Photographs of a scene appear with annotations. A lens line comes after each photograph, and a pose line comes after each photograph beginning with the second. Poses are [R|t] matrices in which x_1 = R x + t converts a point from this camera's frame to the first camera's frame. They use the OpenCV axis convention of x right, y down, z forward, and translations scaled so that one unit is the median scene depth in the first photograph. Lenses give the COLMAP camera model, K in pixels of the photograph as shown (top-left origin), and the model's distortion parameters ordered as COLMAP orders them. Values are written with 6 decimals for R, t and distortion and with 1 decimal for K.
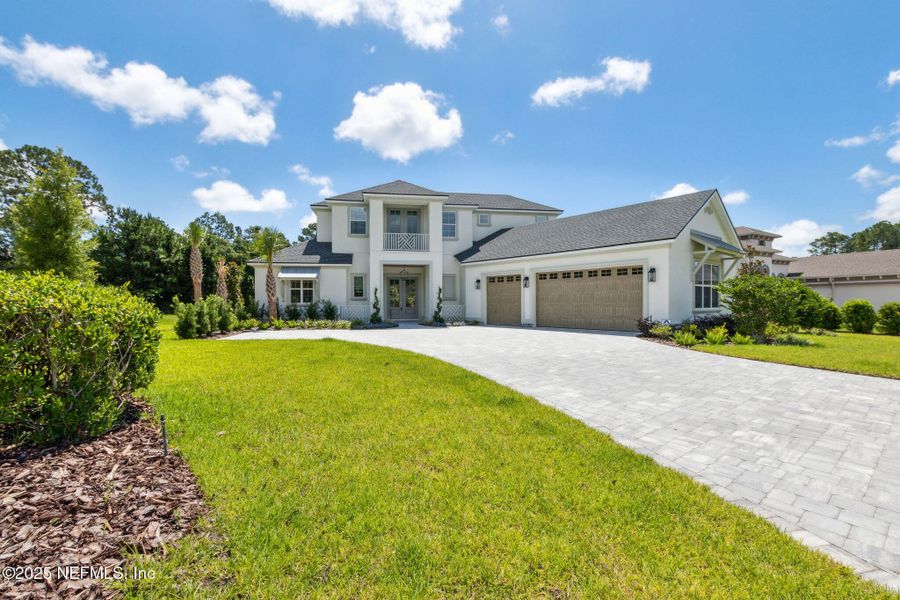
lens RADIAL K [[425.7, 0, 447.1], [0, 425.7, 312.8], [0, 0, 1]] dist [0.000304, -0.000082]
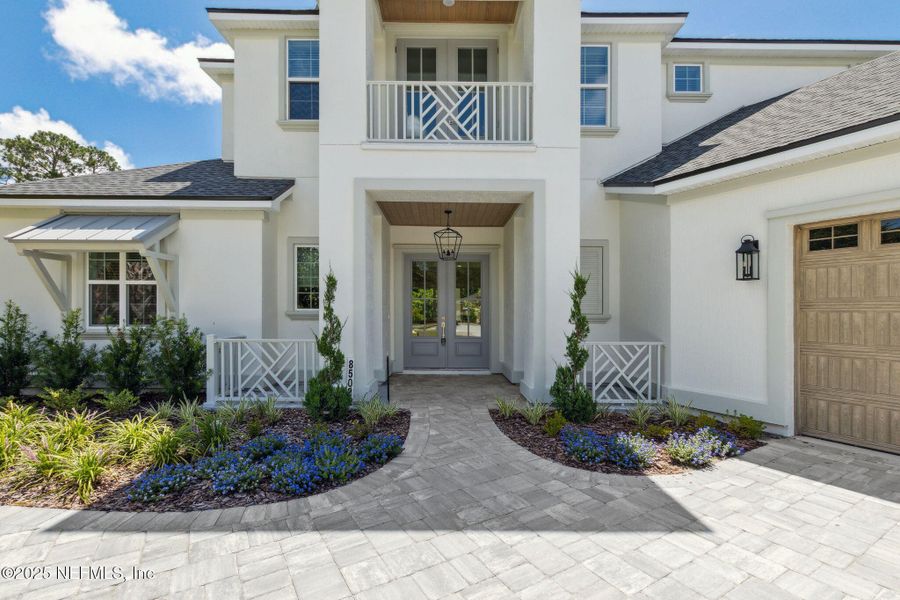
lens RADIAL K [[425.7, 0, 447.1], [0, 425.7, 312.8], [0, 0, 1]] dist [0.000304, -0.000082]
pose [[0.991556, 0.009342, -0.129343, -0.060609], [-0.013477, 0.999425, -0.031127, -0.027012], [0.128978, 0.032607, 0.991111, 0.717096]]
